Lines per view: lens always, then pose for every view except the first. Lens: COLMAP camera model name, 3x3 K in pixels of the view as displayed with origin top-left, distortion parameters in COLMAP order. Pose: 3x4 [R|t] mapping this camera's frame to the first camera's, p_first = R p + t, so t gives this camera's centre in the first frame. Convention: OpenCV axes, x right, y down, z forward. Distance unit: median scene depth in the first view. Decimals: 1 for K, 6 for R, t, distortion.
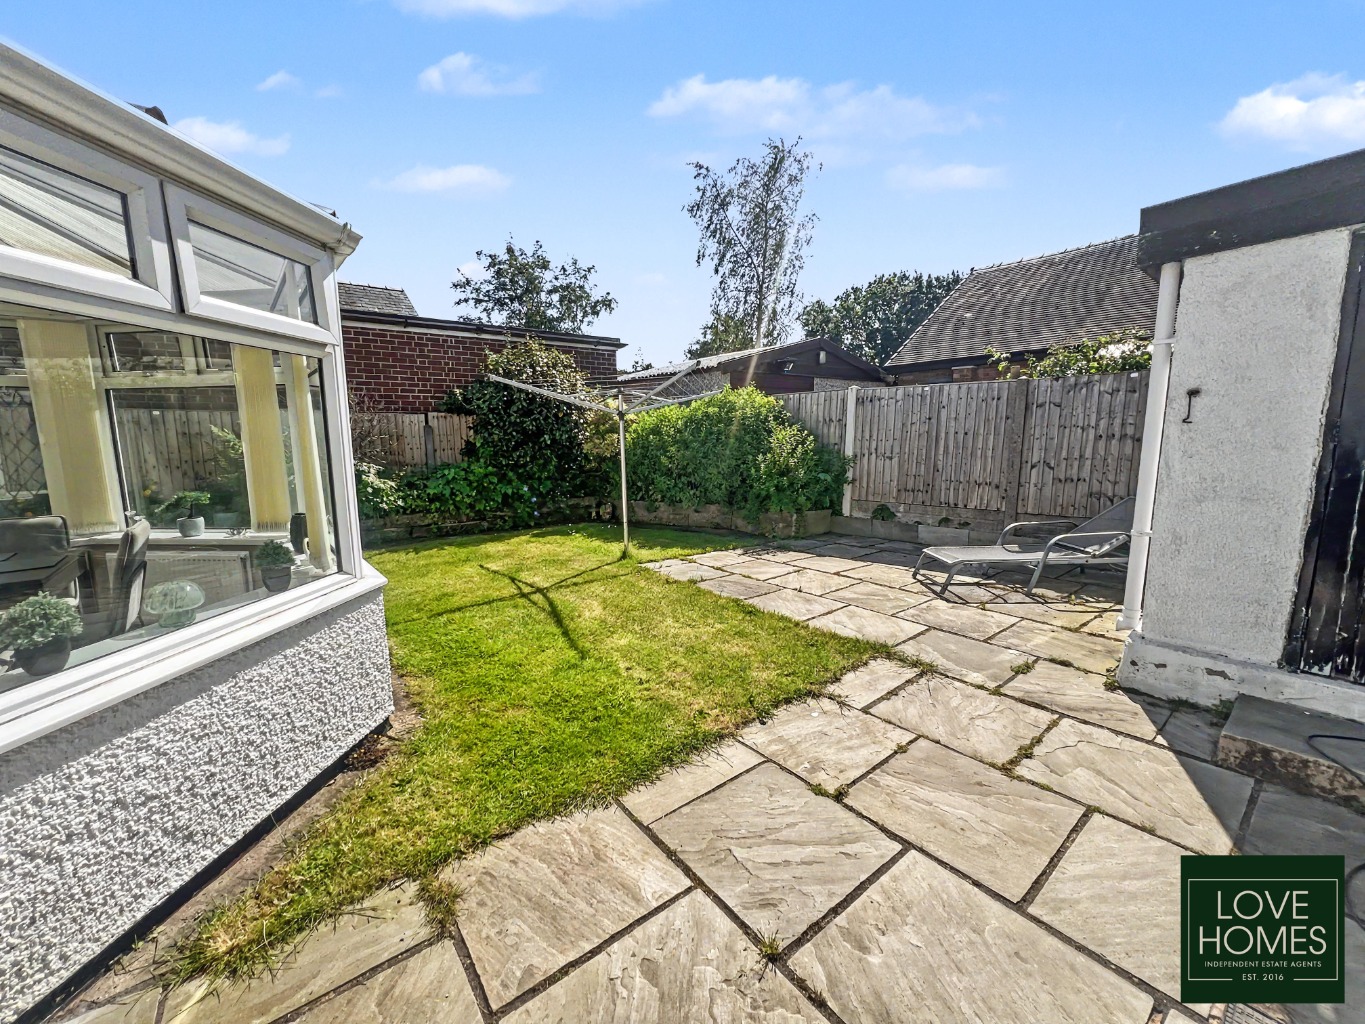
lens RADIAL K [[551.2, 0, 682.5], [0, 551.2, 512.0], [0, 0, 1]] dist [-0.002003, 0.000187]
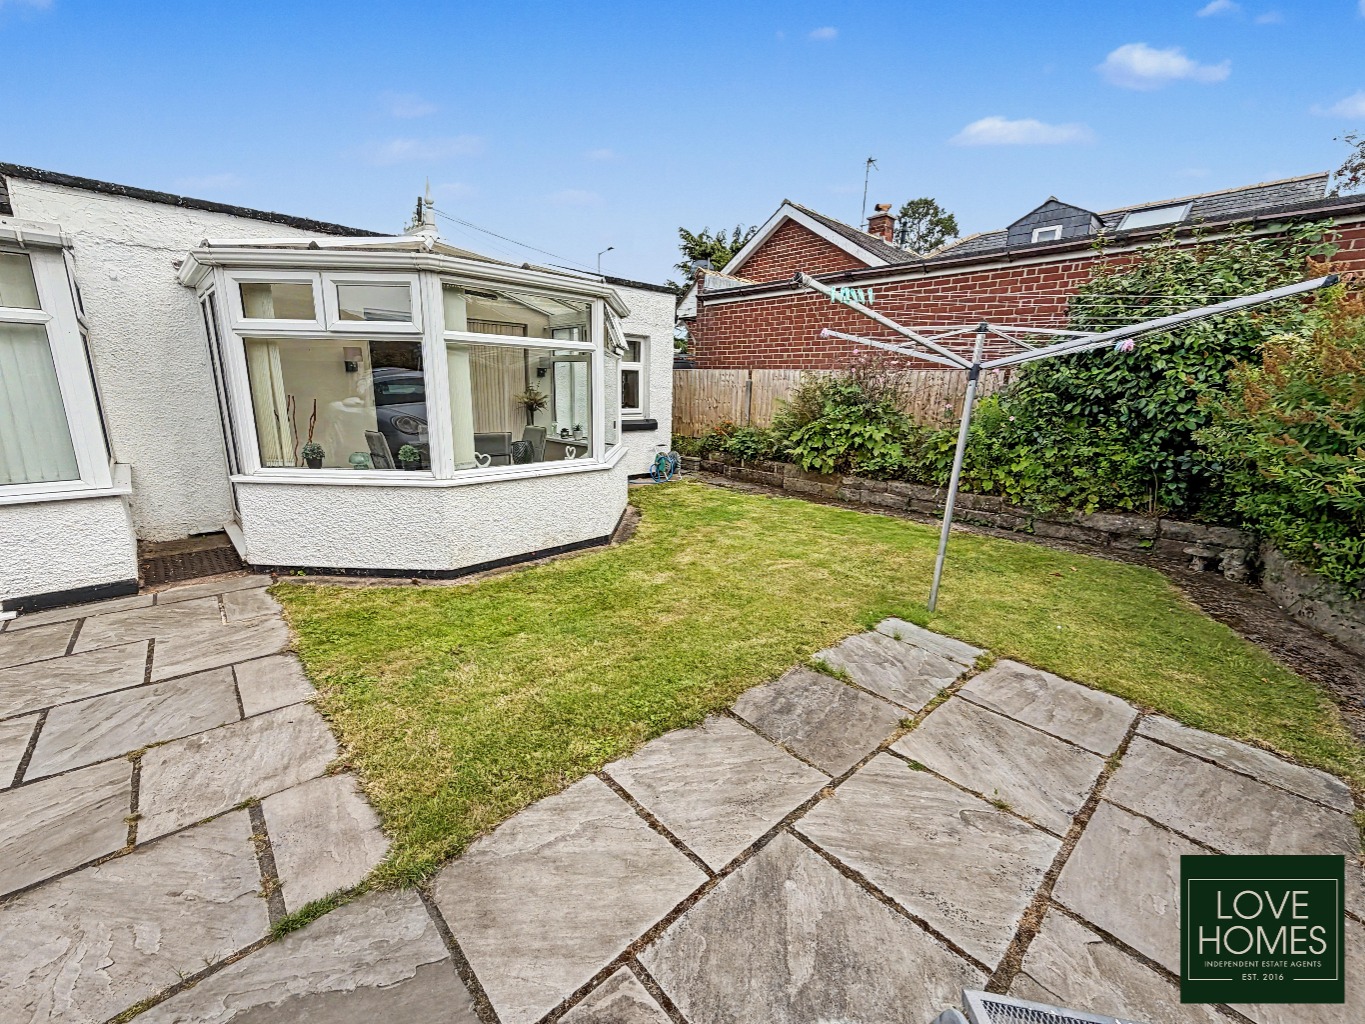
lens RADIAL K [[551.2, 0, 682.5], [0, 551.2, 512.0], [0, 0, 1]] dist [-0.002003, 0.000187]
pose [[0.070981, 0.238351, -0.968582, 0.770066], [-0.163507, 0.960677, 0.224423, -0.196456], [0.983985, 0.142440, 0.107162, 1.134180]]
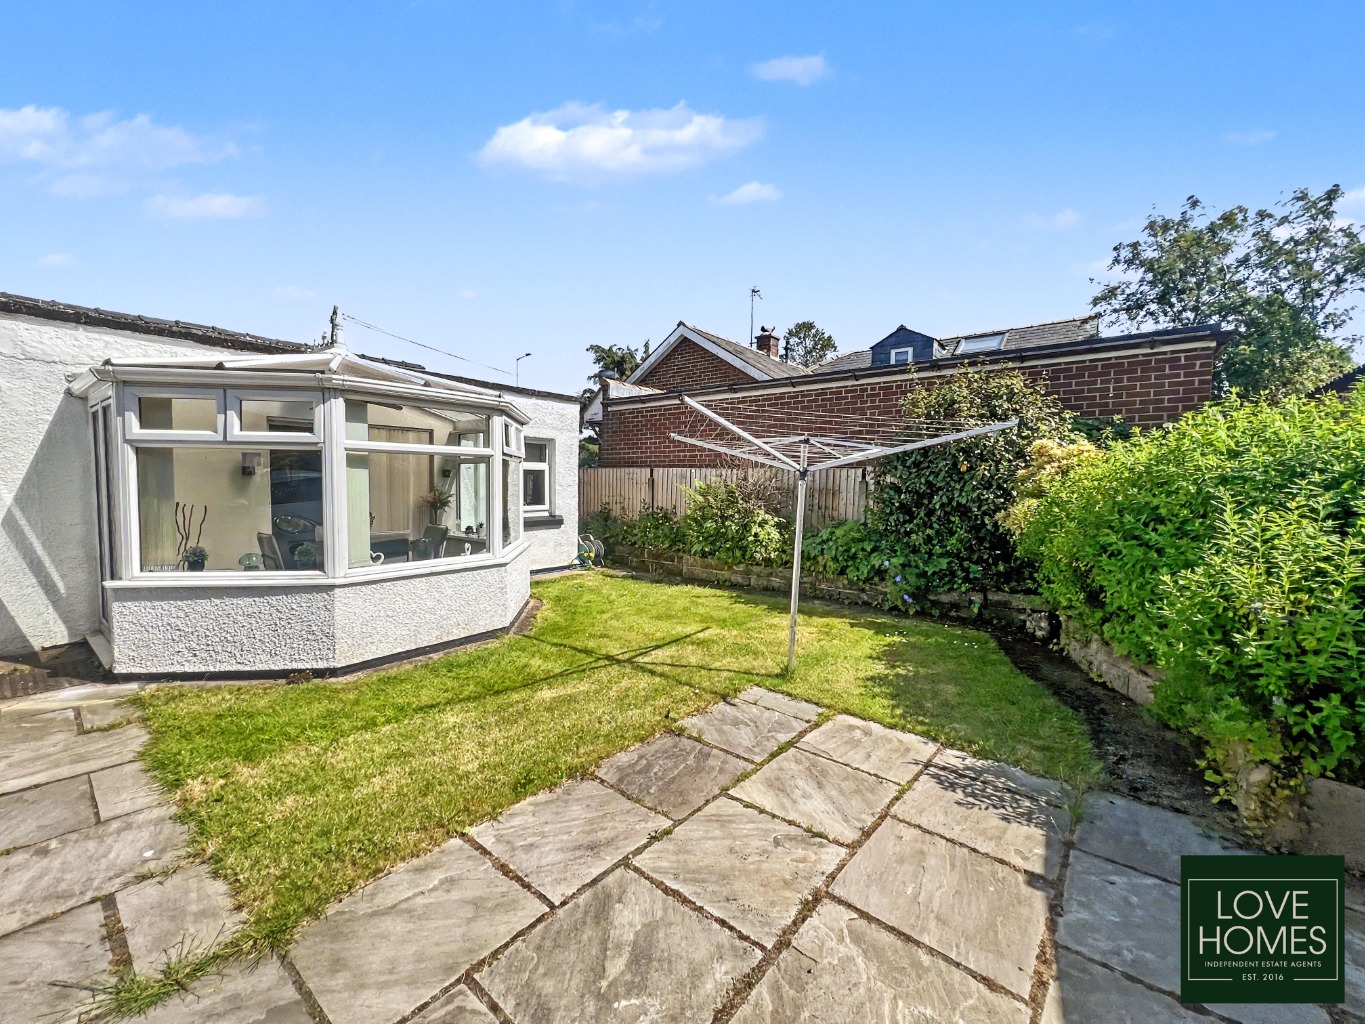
lens RADIAL K [[551.2, 0, 682.5], [0, 551.2, 512.0], [0, 0, 1]] dist [-0.002003, 0.000187]
pose [[0.209497, 0.070405, -0.975271, 0.925970], [-0.151490, 0.987699, 0.038761, -0.224527], [0.966003, 0.139623, 0.217585, 1.207128]]
